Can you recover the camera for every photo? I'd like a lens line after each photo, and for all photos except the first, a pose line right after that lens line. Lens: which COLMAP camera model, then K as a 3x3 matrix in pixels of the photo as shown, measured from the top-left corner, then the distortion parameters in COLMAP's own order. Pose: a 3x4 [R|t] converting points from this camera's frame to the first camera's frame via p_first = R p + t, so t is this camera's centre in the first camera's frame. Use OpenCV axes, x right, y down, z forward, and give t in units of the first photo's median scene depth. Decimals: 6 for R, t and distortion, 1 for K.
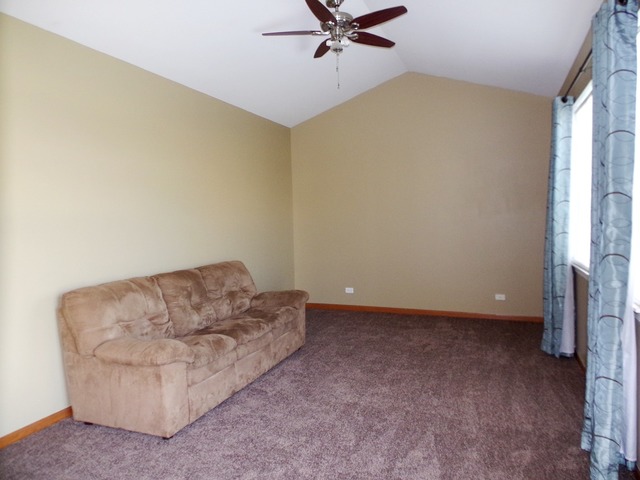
lens RADIAL K [[442.3, 0, 320.0], [0, 442.3, 240.0], [0, 0, 1]] dist [0.101268, -0.150150]
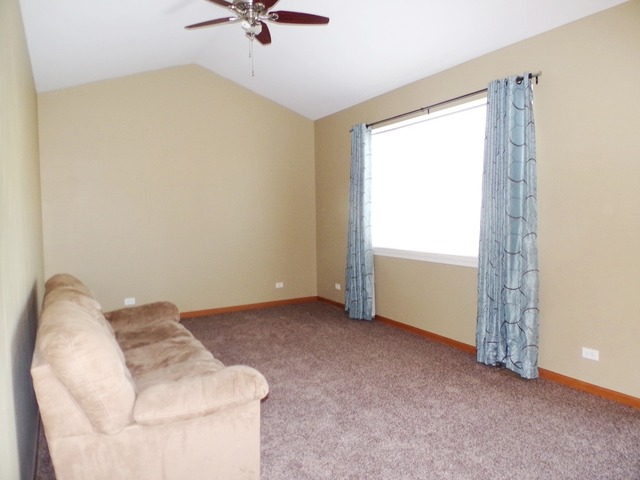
lens RADIAL K [[442.3, 0, 320.0], [0, 442.3, 240.0], [0, 0, 1]] dist [0.101268, -0.150150]
pose [[0.639505, -0.033007, 0.768078, -0.563933], [0.040234, 0.999146, 0.009437, 0.006357], [-0.767733, 0.024868, 0.640287, 0.271575]]
